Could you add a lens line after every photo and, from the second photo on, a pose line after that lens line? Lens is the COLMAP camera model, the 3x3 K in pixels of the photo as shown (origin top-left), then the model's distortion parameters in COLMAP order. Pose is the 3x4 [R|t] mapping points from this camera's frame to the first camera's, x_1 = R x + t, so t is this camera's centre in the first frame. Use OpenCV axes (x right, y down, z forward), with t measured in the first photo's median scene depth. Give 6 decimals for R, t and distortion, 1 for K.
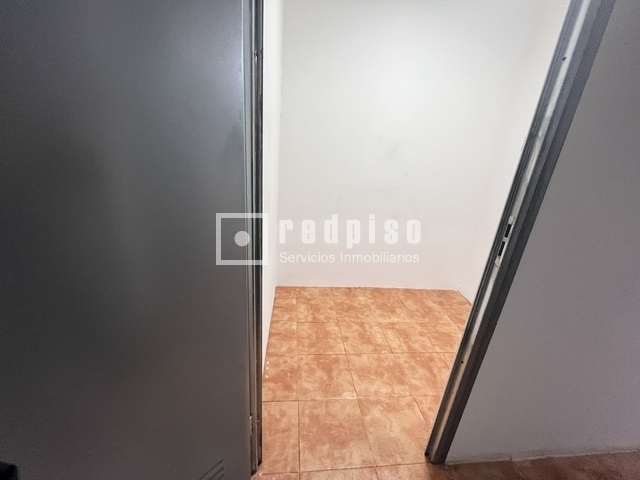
lens RADIAL K [[258.3, 0, 321.0], [0, 258.3, 238.1], [0, 0, 1]] dist [-0.002173, -0.000524]
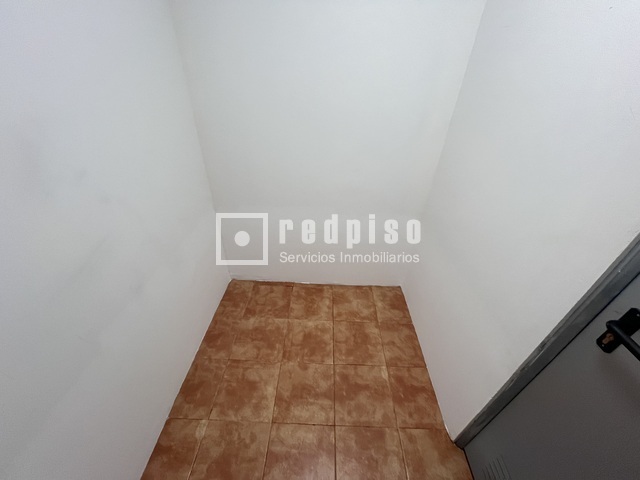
lens RADIAL K [[258.3, 0, 321.0], [0, 258.3, 238.1], [0, 0, 1]] dist [-0.002173, -0.000524]
pose [[0.125047, -0.630128, 0.766356, 0.036997], [0.305253, 0.759386, 0.574590, -0.394816], [-0.944025, 0.162082, 0.287307, 0.692633]]
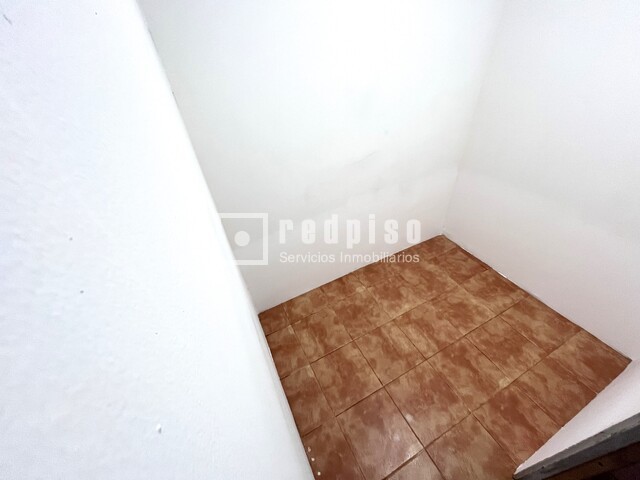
lens RADIAL K [[258.3, 0, 321.0], [0, 258.3, 238.1], [0, 0, 1]] dist [-0.002173, -0.000524]
pose [[0.921764, -0.341169, 0.184269, -0.081138], [0.259920, 0.896301, 0.359285, -0.341625], [-0.287738, -0.283281, 0.914855, 0.375658]]
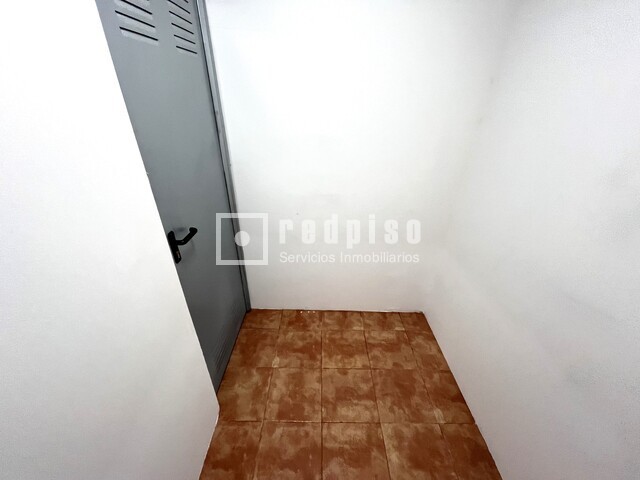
lens RADIAL K [[258.3, 0, 321.0], [0, 258.3, 238.1], [0, 0, 1]] dist [-0.002173, -0.000524]
pose [[-0.095246, 0.410156, -0.907028, 0.734114], [-0.360078, 0.835276, 0.415521, -0.354977], [0.928048, 0.366177, 0.068132, 0.690806]]
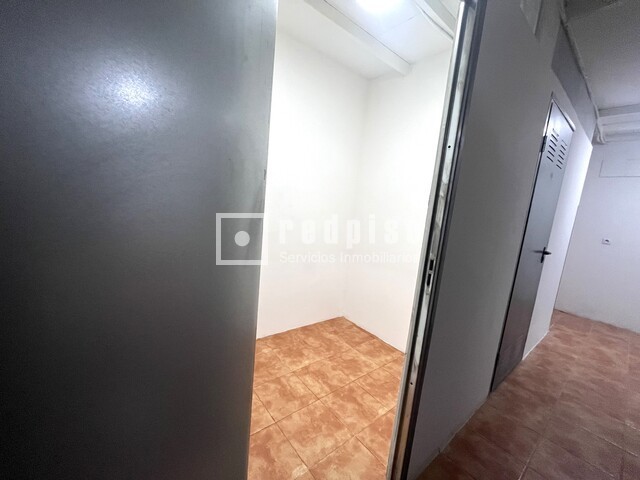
lens RADIAL K [[258.3, 0, 321.0], [0, 258.3, 238.1], [0, 0, 1]] dist [-0.002173, -0.000524]
pose [[0.837857, -0.080785, 0.539878, -0.181088], [0.156912, 0.982892, -0.096443, -0.052850], [-0.522851, 0.165519, 0.836200, 0.079033]]
